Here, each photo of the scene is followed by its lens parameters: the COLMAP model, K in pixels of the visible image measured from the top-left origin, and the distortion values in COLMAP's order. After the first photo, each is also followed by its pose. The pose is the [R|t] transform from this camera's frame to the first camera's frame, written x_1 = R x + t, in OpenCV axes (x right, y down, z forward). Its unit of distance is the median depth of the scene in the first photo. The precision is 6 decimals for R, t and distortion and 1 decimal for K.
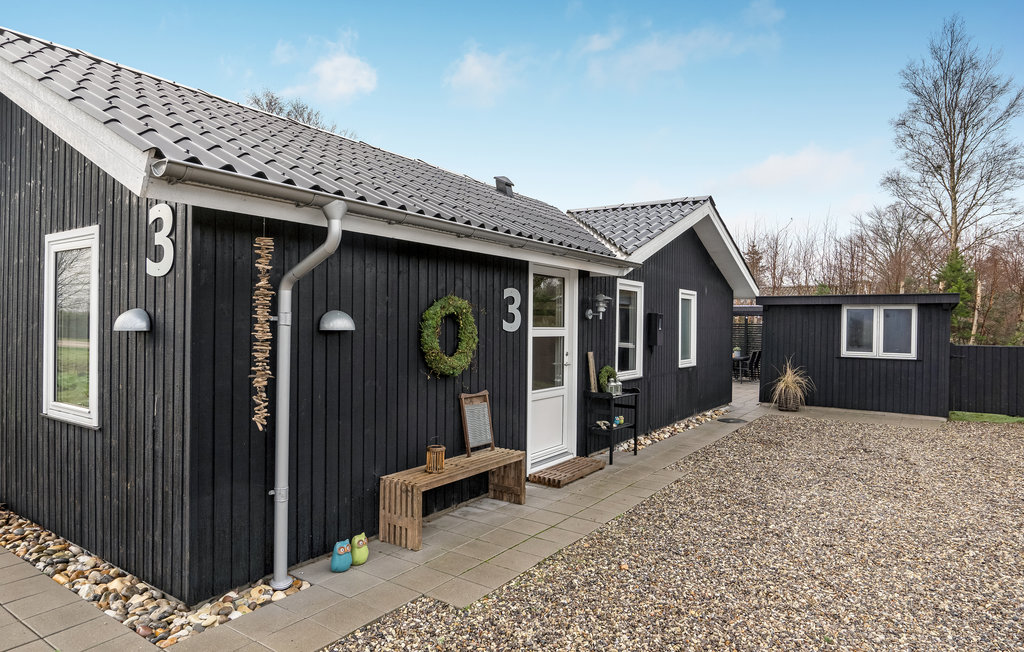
lens RADIAL K [[597.8, 0, 512.7], [0, 597.8, 327.5], [0, 0, 1]] dist [-0.002765, 0.000889]
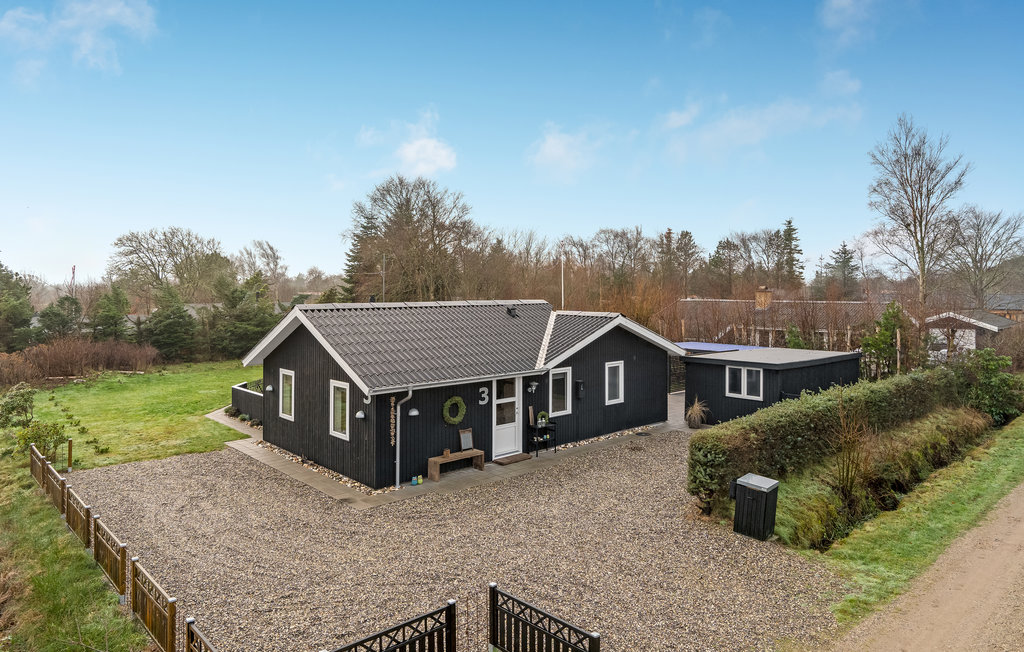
lens RADIAL K [[650.6, 0, 525.6], [0, 650.6, 286.8], [0, 0, 1]] dist [-0.017600, -0.000770]
pose [[0.981096, -0.005617, -0.193439, 0.817187], [0.003053, 0.999904, -0.013552, -0.522386], [0.193497, 0.012705, 0.981019, -1.952358]]
